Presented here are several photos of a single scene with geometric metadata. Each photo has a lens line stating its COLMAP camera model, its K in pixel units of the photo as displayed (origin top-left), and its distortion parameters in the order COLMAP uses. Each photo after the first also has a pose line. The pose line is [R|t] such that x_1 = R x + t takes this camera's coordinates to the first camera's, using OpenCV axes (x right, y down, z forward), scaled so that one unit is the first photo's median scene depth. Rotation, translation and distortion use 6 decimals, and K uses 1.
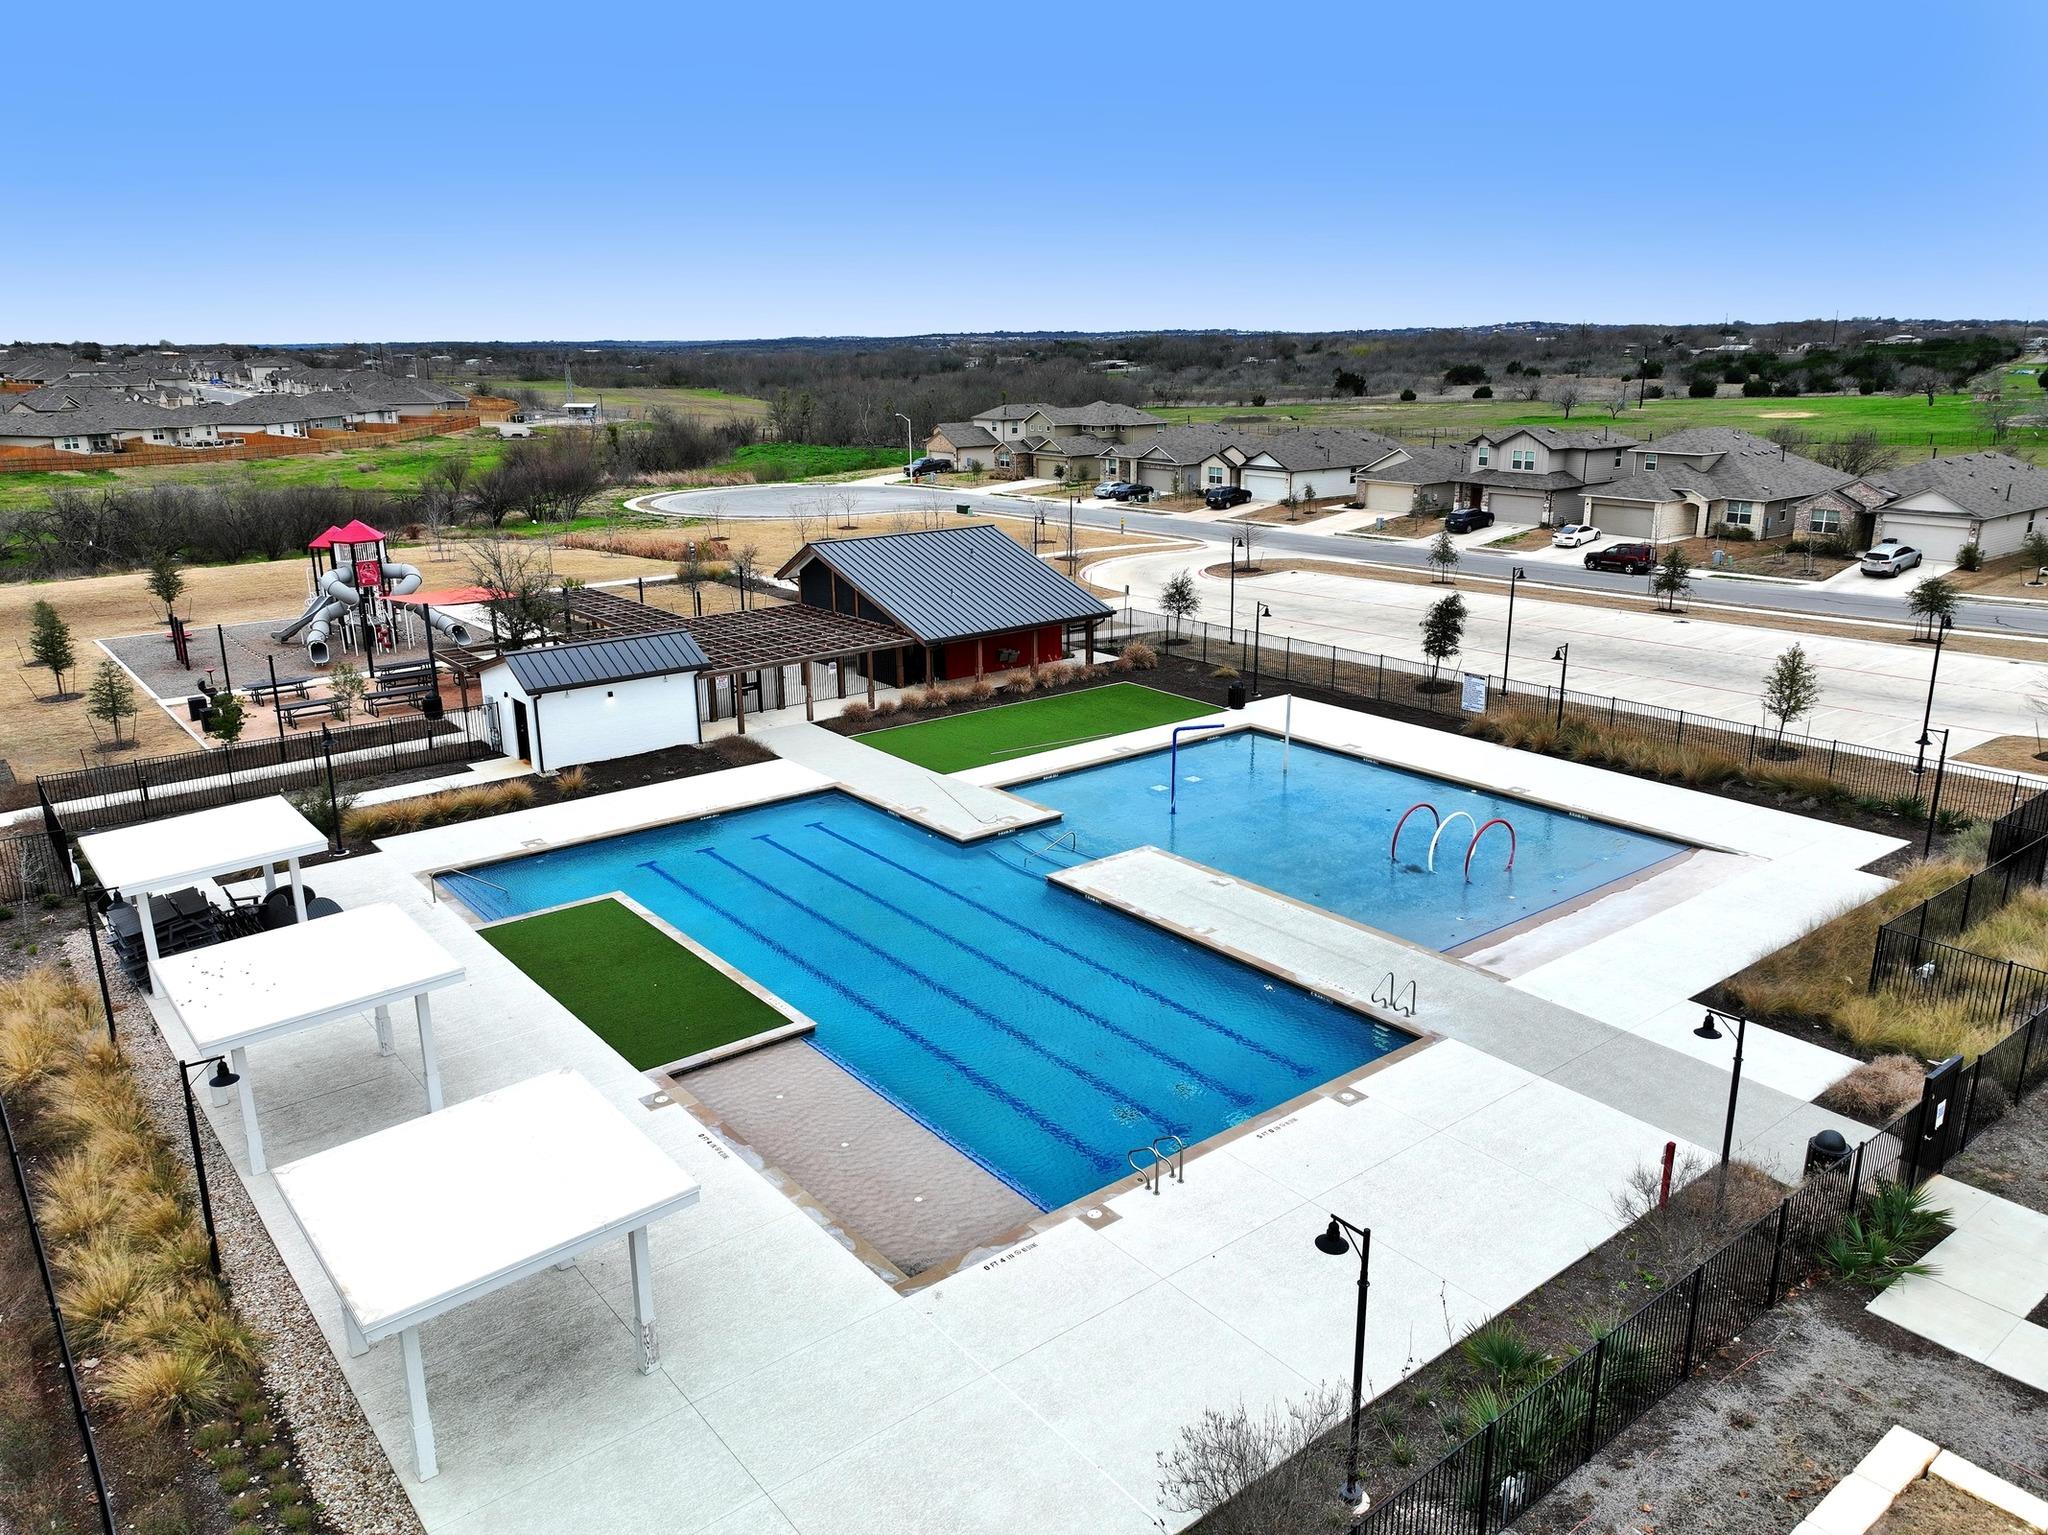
lens RADIAL K [[1458.2, 0, 1016.8], [0, 1458.2, 765.9], [0, 0, 1]] dist [0.002947, 0.007425]
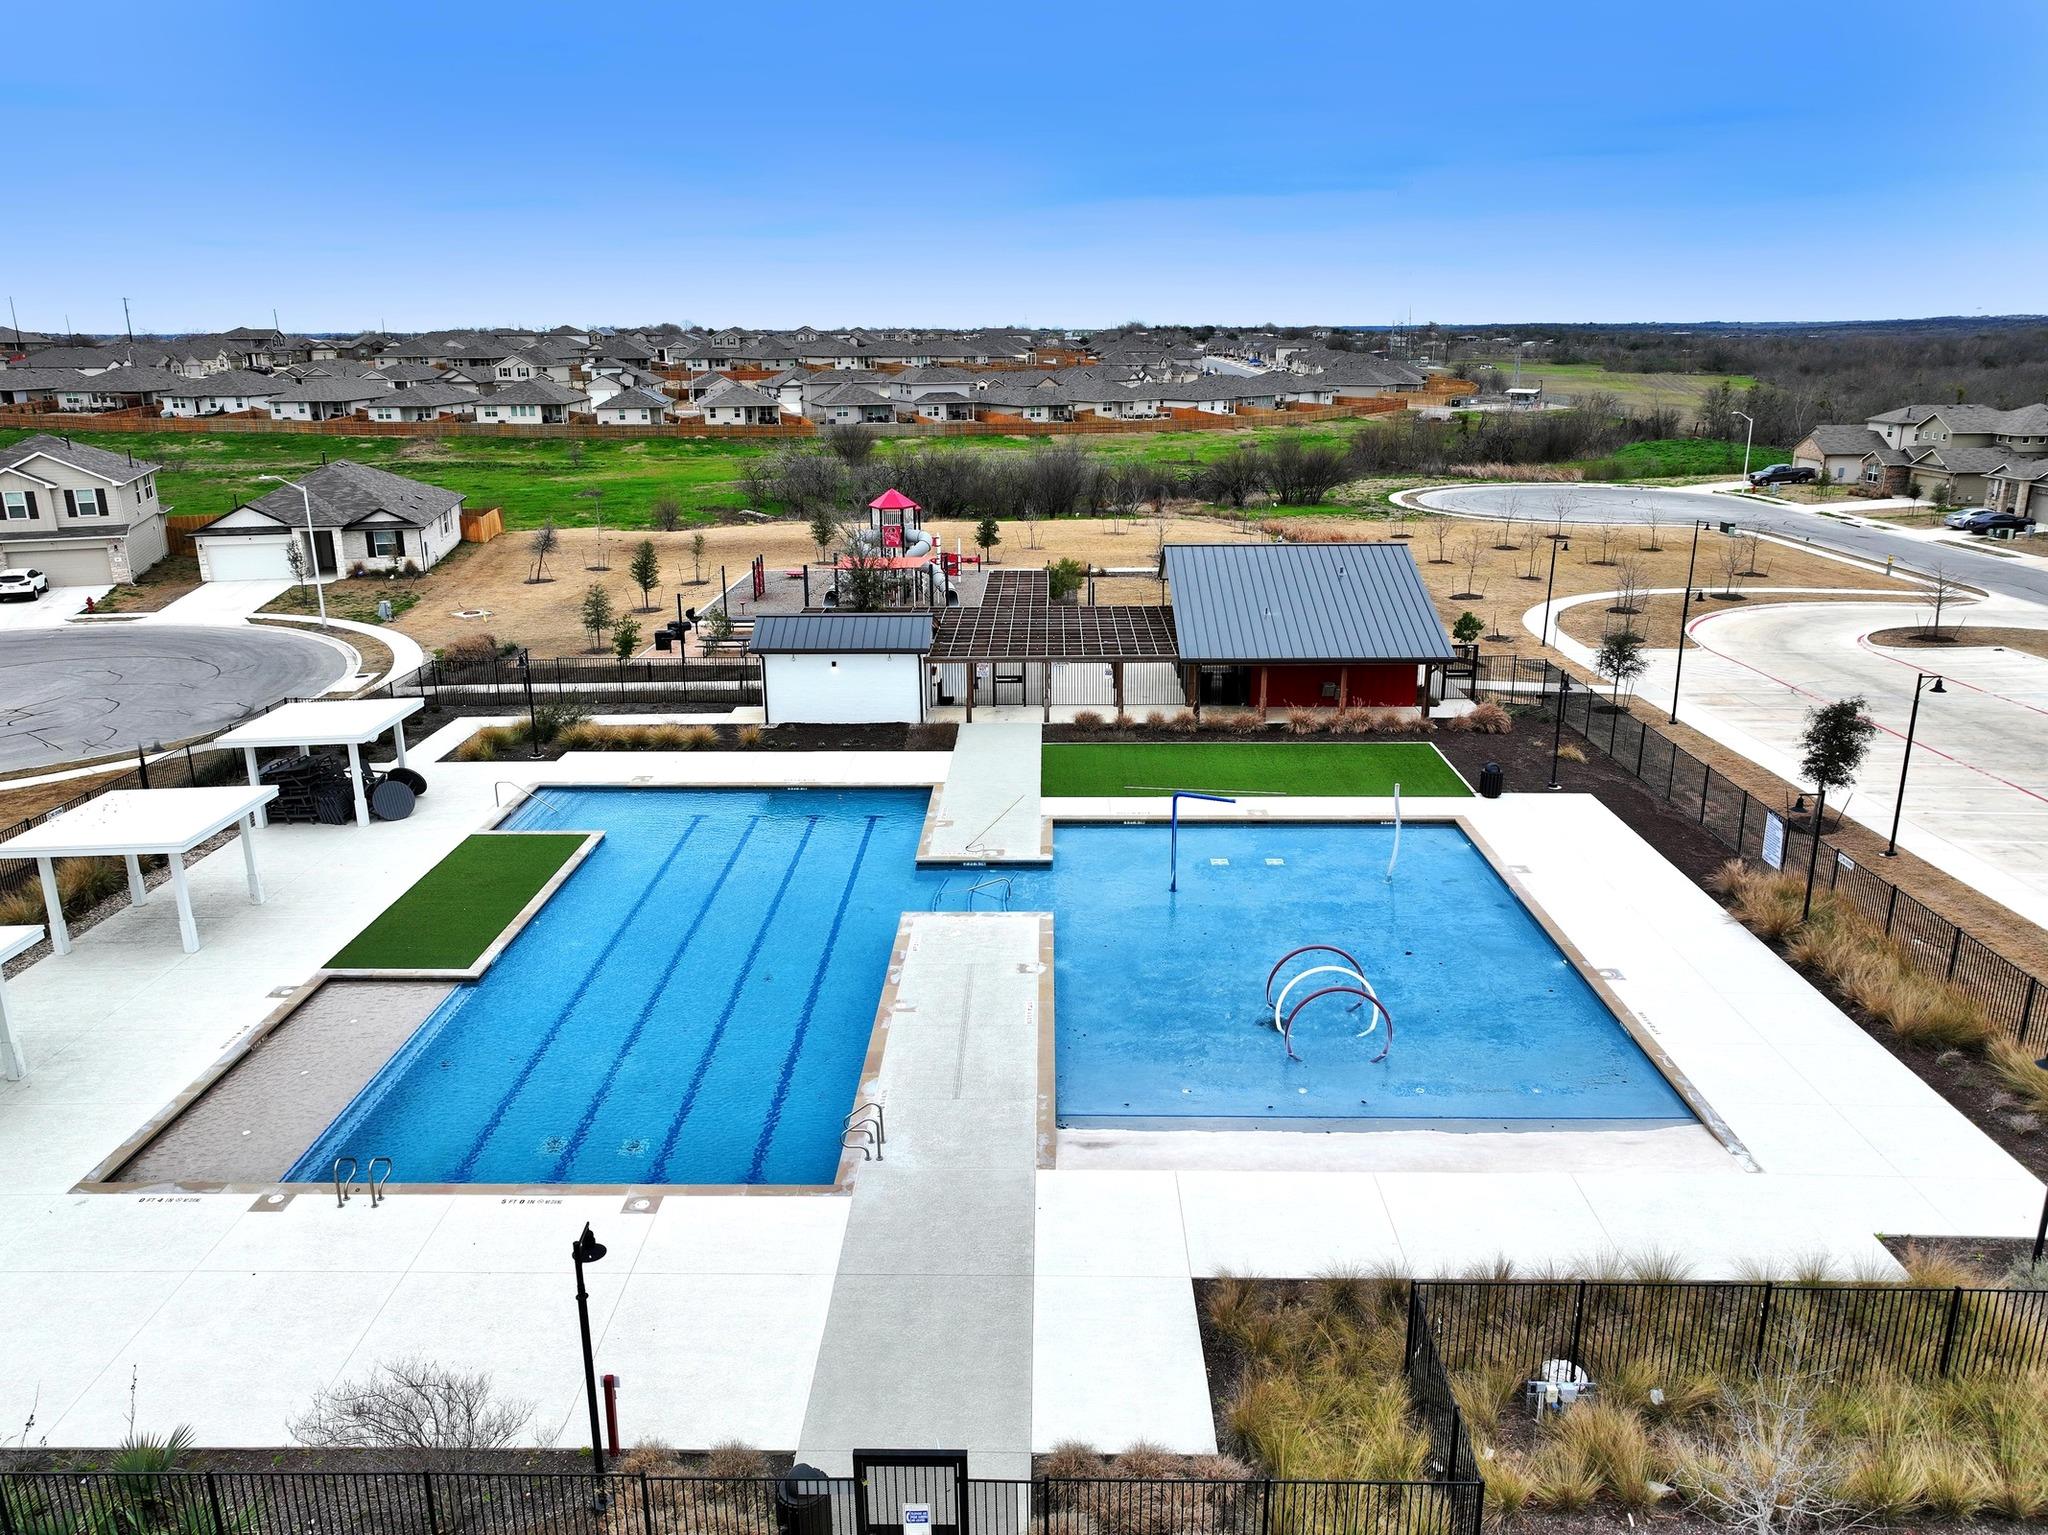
lens RADIAL K [[1458.2, 0, 1021.0], [0, 1458.2, 767.2], [0, 0, 1]] dist [0.002947, 0.007425]
pose [[0.770091, 0.185132, -0.610481, 0.483338], [-0.177608, 0.981348, 0.073557, -0.075682], [0.612712, 0.051781, 0.788608, 0.230949]]
